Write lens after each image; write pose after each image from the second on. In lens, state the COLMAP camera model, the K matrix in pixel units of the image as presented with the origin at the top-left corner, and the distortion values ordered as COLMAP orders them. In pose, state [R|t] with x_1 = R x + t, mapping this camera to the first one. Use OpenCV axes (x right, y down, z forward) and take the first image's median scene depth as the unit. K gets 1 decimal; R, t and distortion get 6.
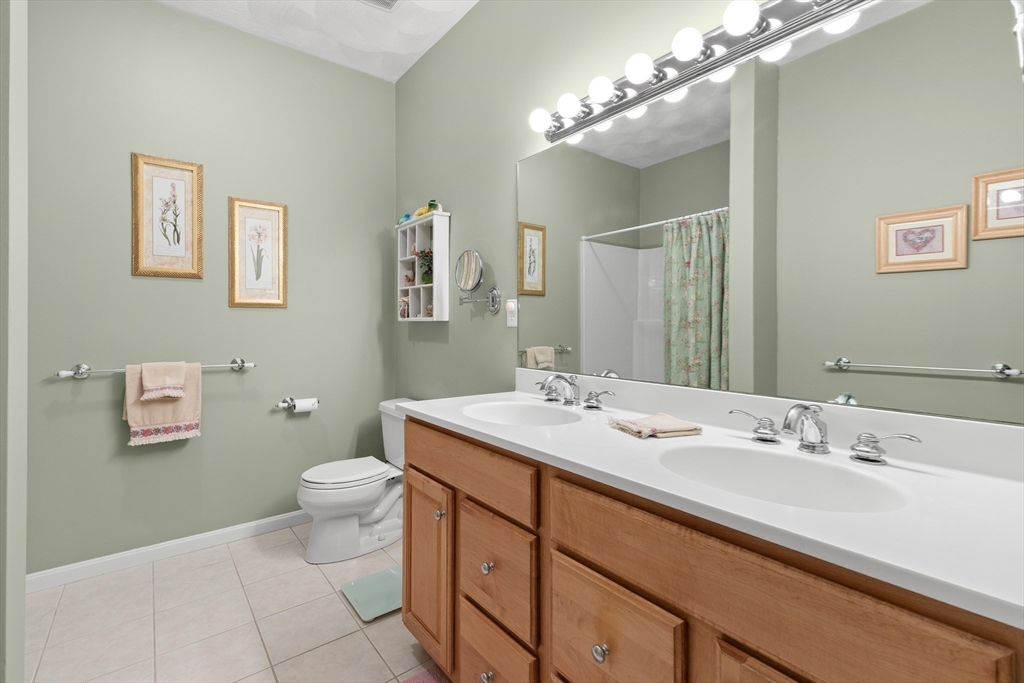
lens RADIAL K [[461.6, 0, 510.7], [0, 461.6, 323.2], [0, 0, 1]] dist [-0.002641, -0.001088]
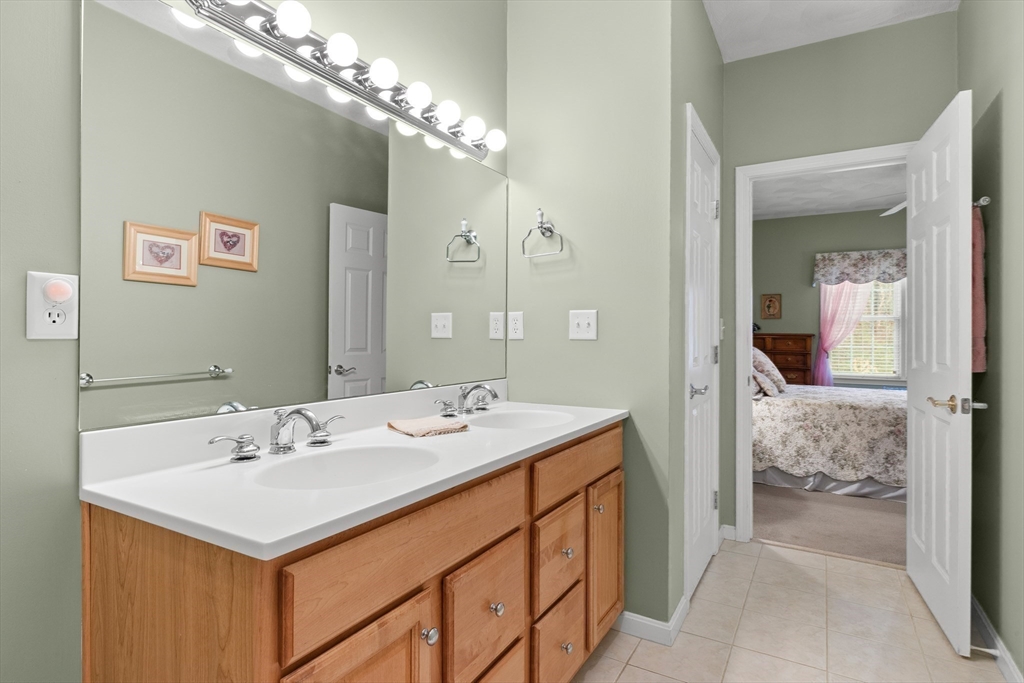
lens RADIAL K [[523.8, 0, 511.0], [0, 523.8, 336.9], [0, 0, 1]] dist [-0.002014, -0.000414]
pose [[-0.354995, -0.001497, 0.934867, -0.517616], [-0.007937, 0.999968, -0.001412, 0.003104], [-0.934834, -0.007921, -0.354996, 0.690584]]
